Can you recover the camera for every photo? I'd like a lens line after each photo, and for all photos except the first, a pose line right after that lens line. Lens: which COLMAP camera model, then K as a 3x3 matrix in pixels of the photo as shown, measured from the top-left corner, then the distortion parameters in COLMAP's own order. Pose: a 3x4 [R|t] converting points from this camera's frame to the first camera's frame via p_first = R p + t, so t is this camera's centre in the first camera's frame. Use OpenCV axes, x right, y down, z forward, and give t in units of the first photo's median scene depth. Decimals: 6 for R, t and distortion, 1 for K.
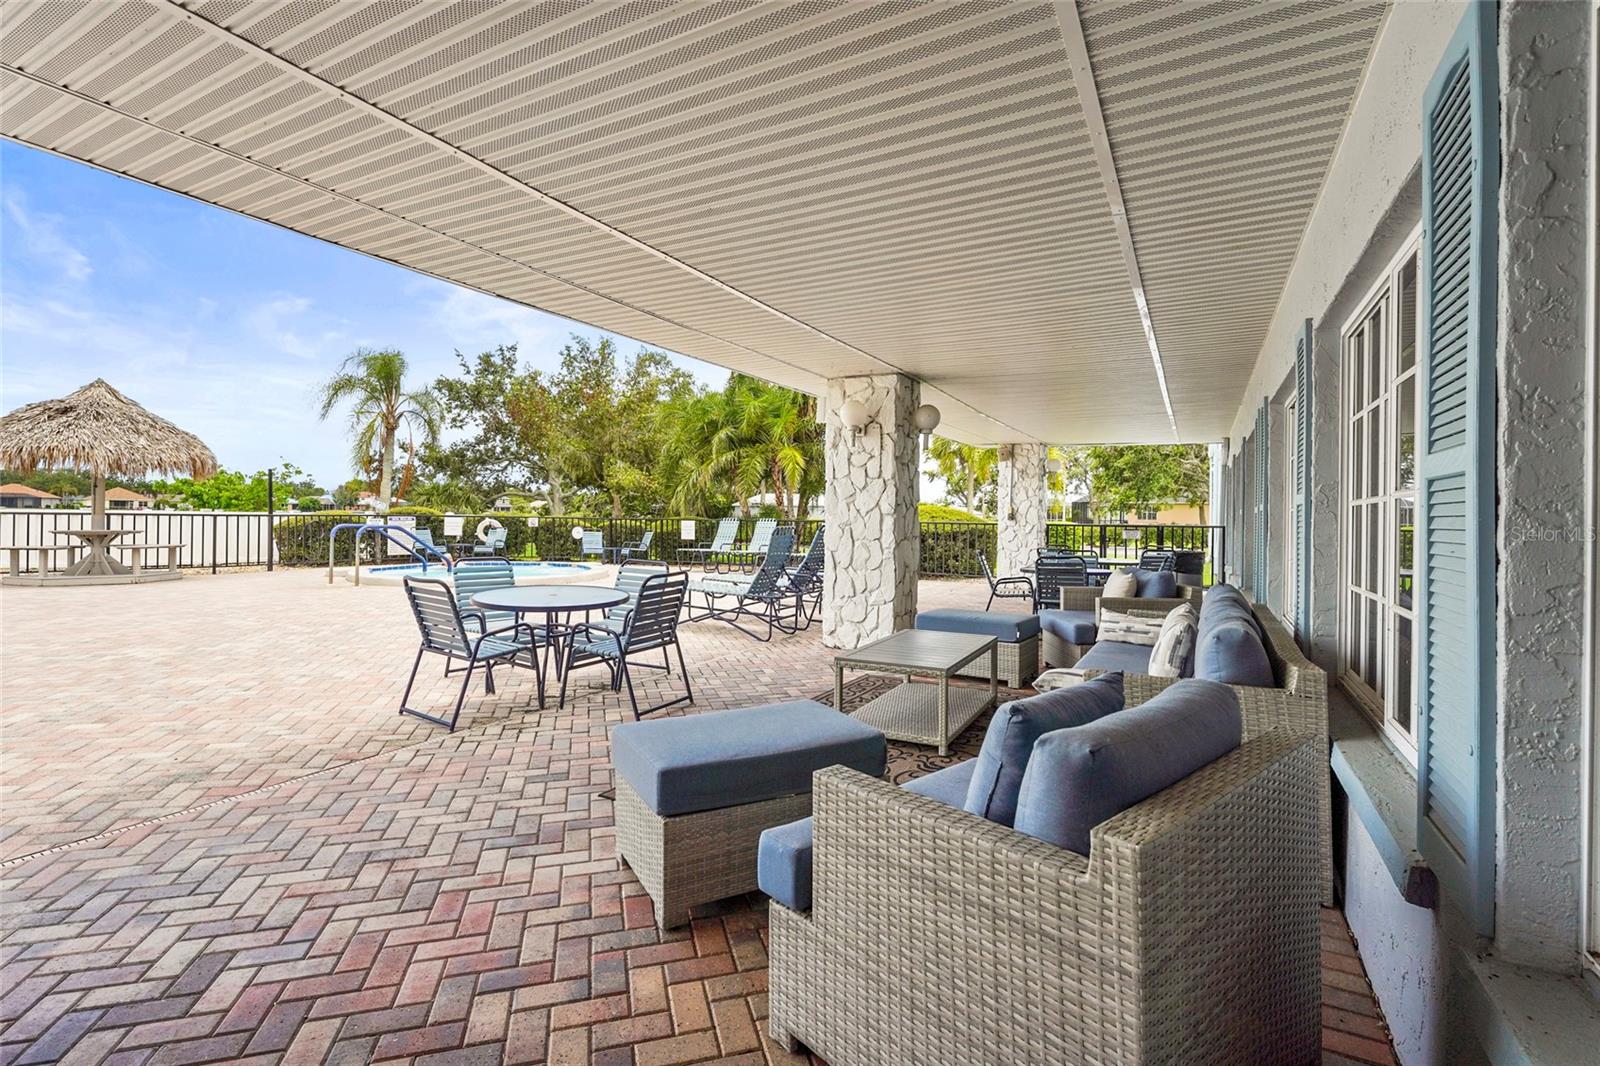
lens RADIAL K [[733.8, 0, 795.8], [0, 733.8, 528.2], [0, 0, 1]] dist [-0.001028, -0.000069]
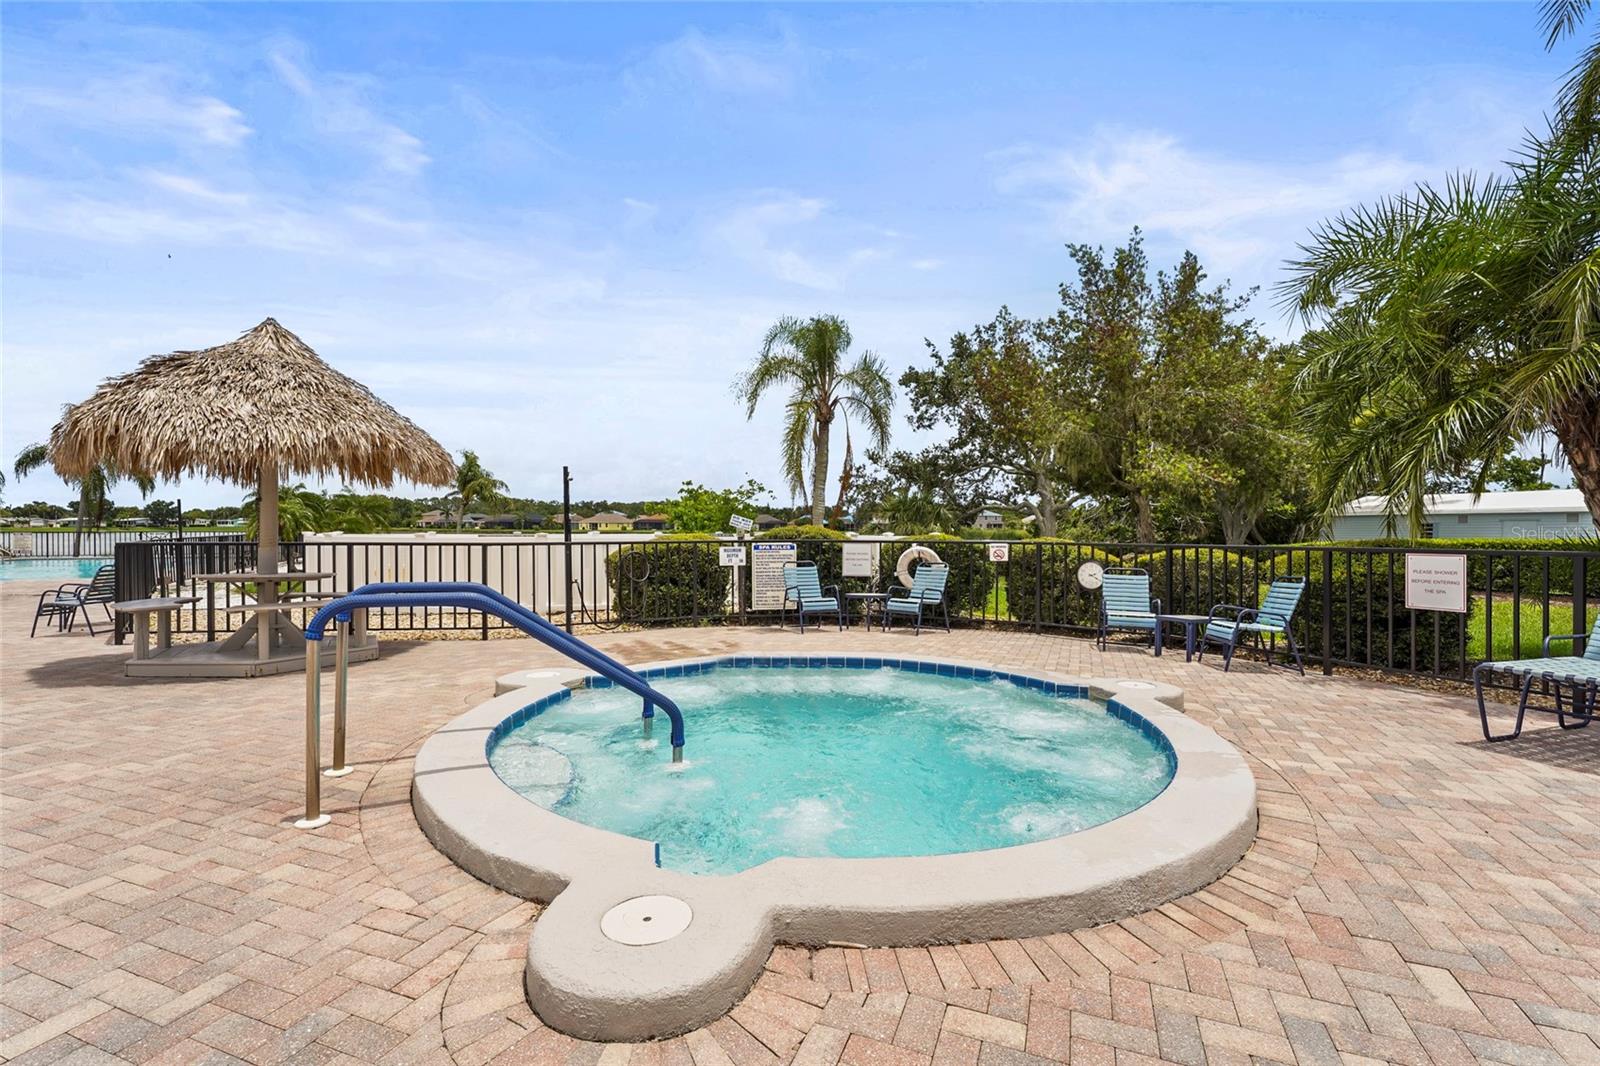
lens RADIAL K [[733.8, 0, 795.8], [0, 733.8, 528.2], [0, 0, 1]] dist [-0.001028, -0.000069]
pose [[0.797589, -0.012542, -0.603071, -0.122953], [-0.000712, 0.999764, -0.021734, -0.010259], [0.603201, 0.017764, 0.797391, 0.382890]]
